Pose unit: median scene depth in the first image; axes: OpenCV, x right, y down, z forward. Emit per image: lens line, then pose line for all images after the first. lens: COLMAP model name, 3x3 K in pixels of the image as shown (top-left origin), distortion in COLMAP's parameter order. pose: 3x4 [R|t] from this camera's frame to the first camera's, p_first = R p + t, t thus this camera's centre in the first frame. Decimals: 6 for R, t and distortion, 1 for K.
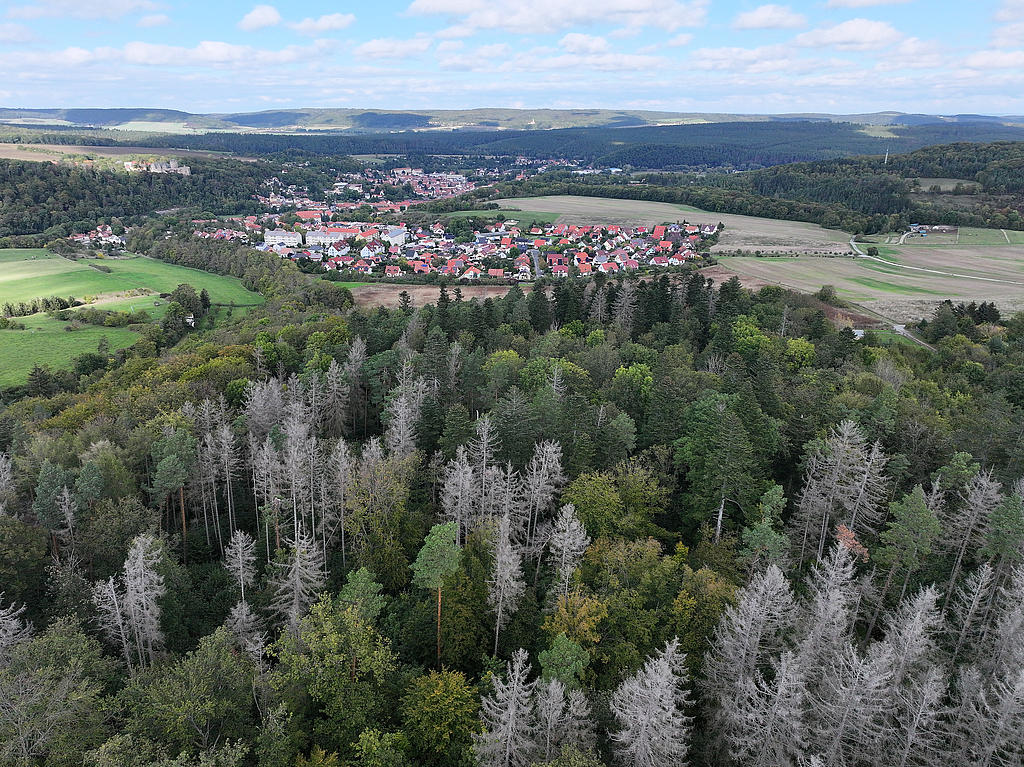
lens RADIAL K [[721.7, 0, 512.0], [0, 721.7, 383.5], [0, 0, 1]] dist [-0.004241, 0.022366]
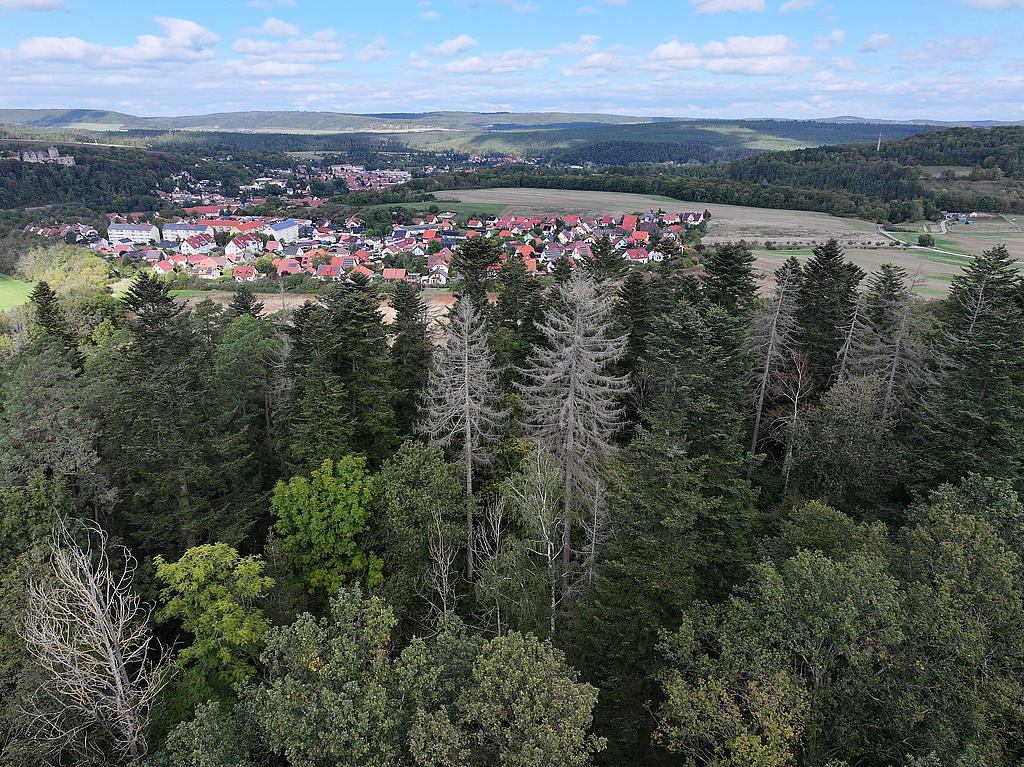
lens RADIAL K [[721.7, 0, 512.0], [0, 721.7, 383.5], [0, 0, 1]] dist [-0.004241, 0.022366]
pose [[0.998747, -0.016379, 0.047297, 0.030491], [0.016838, 0.999815, -0.009309, -0.025256], [-0.047136, 0.010094, 0.998837, 0.187289]]
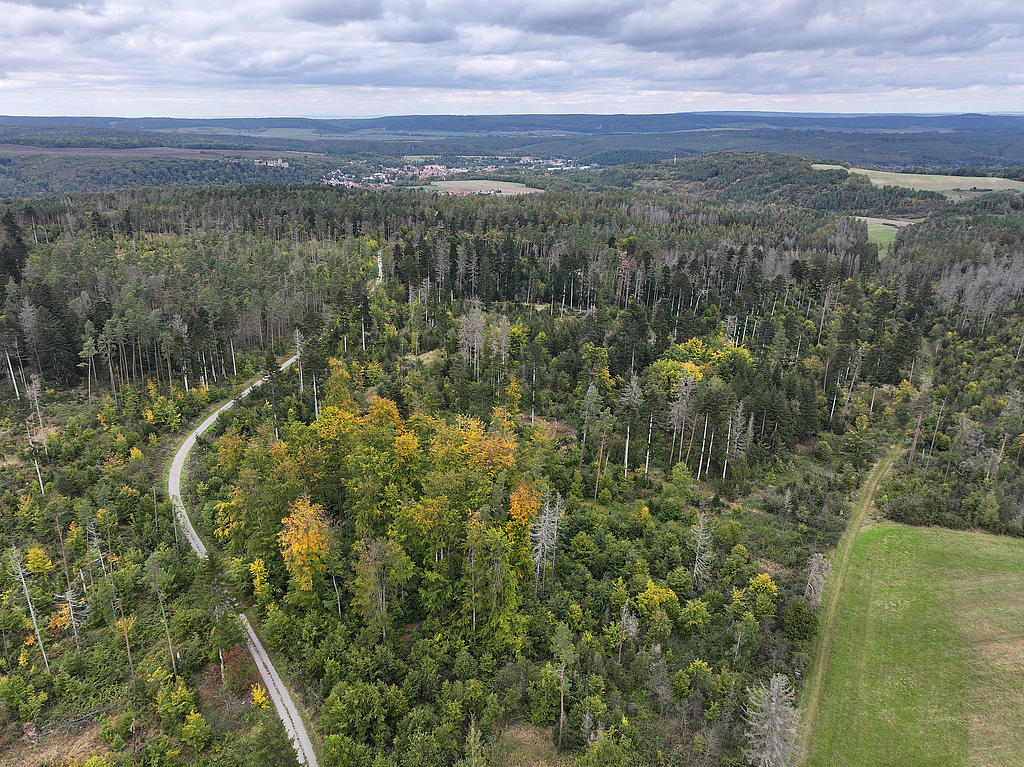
lens RADIAL K [[721.7, 0, 512.0], [0, 721.7, 383.5], [0, 0, 1]] dist [-0.004241, 0.022366]
pose [[0.985267, 0.055709, -0.161694, 0.587777], [-0.055586, 0.998440, 0.005290, 0.288132], [0.161737, 0.003776, 0.986827, -0.942442]]
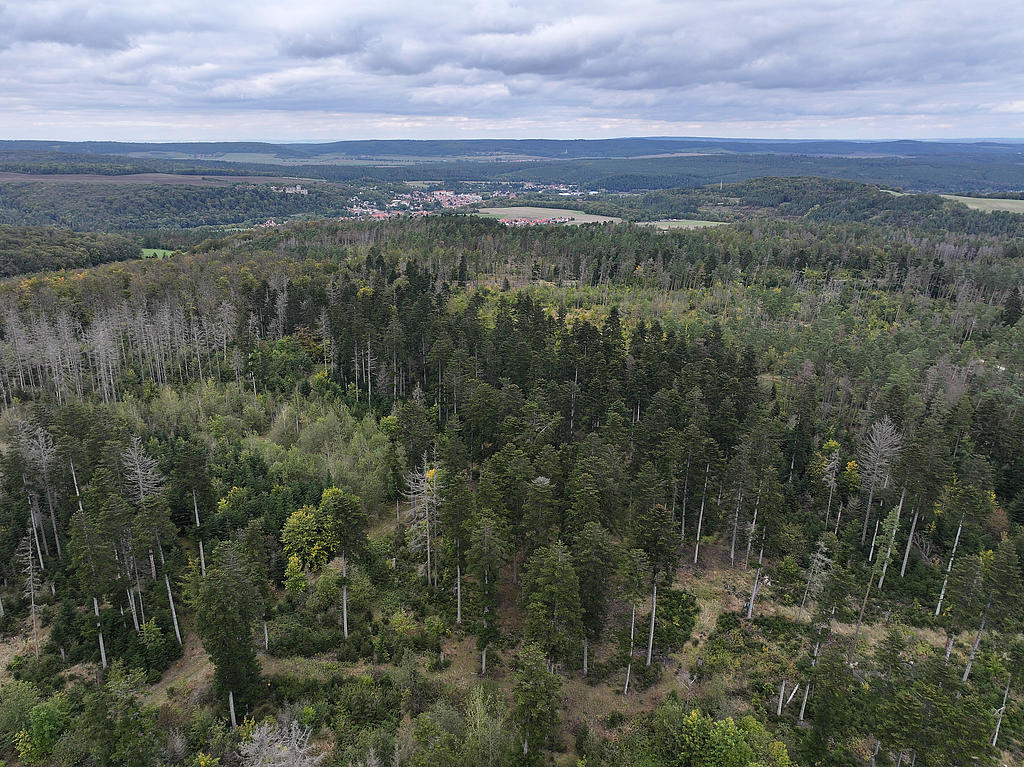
lens RADIAL K [[721.7, 0, 512.0], [0, 721.7, 383.5], [0, 0, 1]] dist [-0.004241, 0.022366]
pose [[0.996839, 0.023189, -0.075985, 0.234069], [-0.025462, 0.999253, -0.029085, 0.264634], [0.075254, 0.030928, 0.996685, -0.880289]]
